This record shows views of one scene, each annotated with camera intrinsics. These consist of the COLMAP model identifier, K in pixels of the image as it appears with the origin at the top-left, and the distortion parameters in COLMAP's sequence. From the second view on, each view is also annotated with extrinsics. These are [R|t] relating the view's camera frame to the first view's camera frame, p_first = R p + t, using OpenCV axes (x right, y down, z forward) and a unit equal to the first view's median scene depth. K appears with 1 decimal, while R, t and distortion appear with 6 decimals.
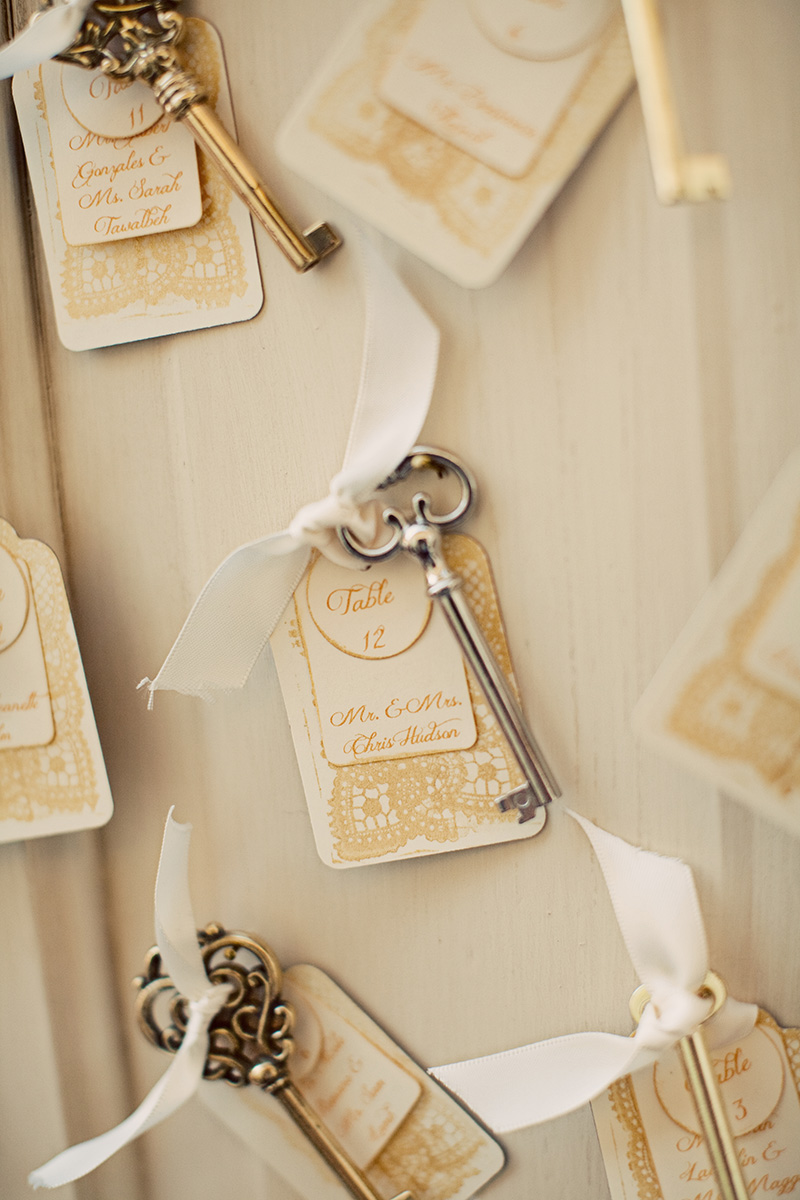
lens RADIAL K [[1802.7, 0, 400.0], [0, 1802.7, 600.0], [0, 0, 1]] dist [-0.219676, 0.011451]
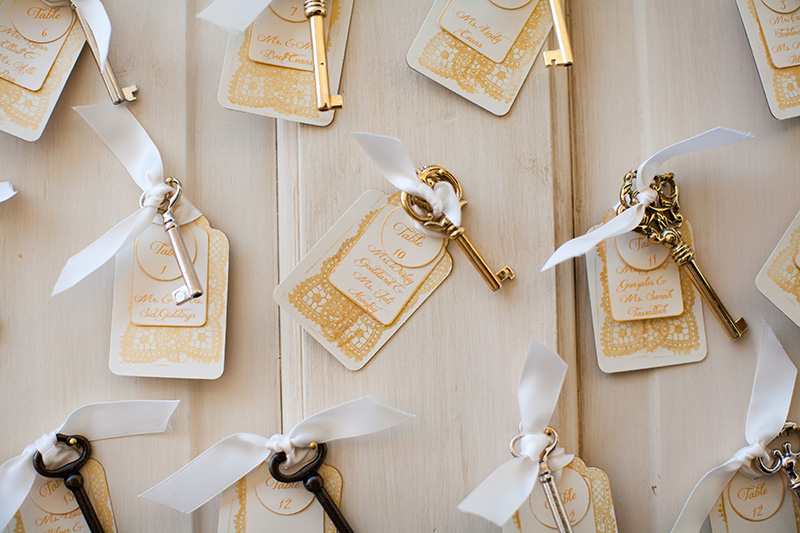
lens RADIAL K [[1201.8, 0, 400.0], [0, 1201.8, 266.5], [0, 0, 1]] dist [-0.219676, 0.011451]
pose [[0.920909, 0.078712, 0.381748, -0.949319], [0.021260, 0.967796, -0.250835, 0.077927], [-0.389198, 0.239113, 0.889579, -0.130945]]
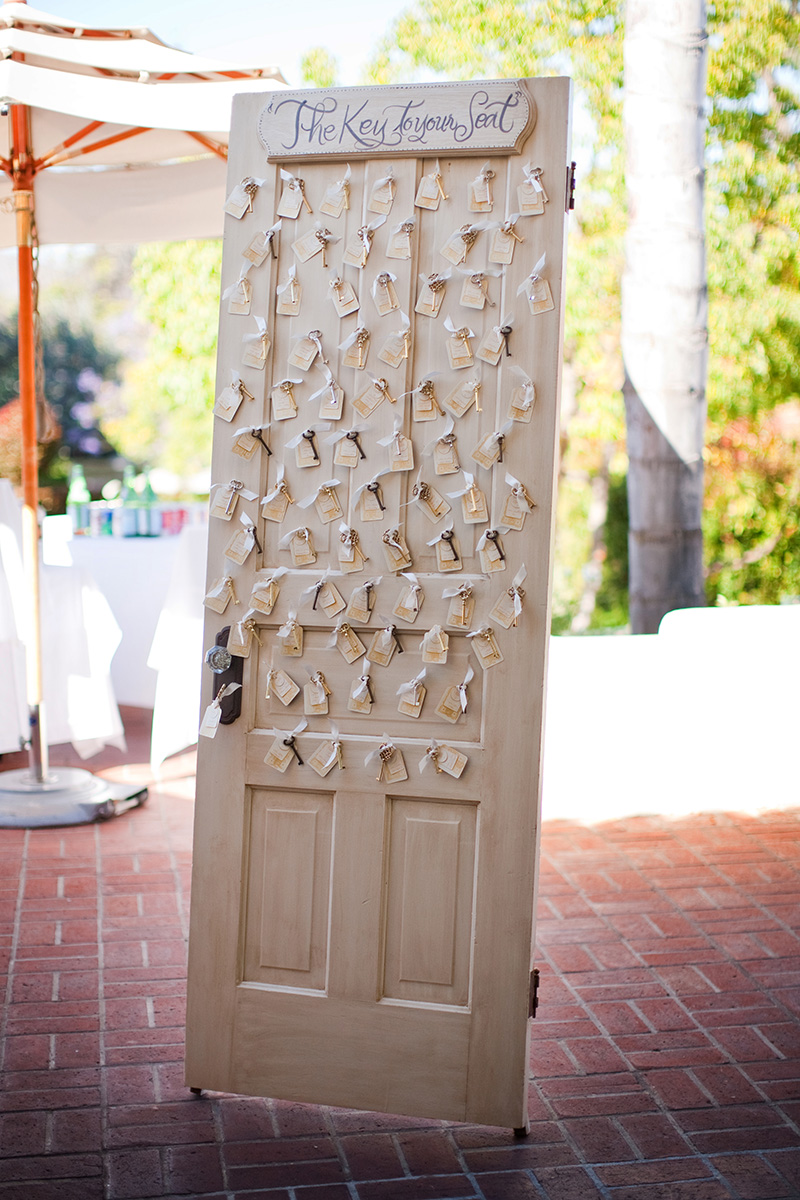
lens RADIAL K [[1802.7, 0, 400.0], [0, 1802.7, 600.0], [0, 0, 1]] dist [-0.219676, 0.011451]
pose [[0.990326, 0.119513, 0.070506, -0.868799], [-0.104003, 0.975669, -0.193011, 2.800494], [-0.091858, 0.183811, 0.978660, -8.676027]]
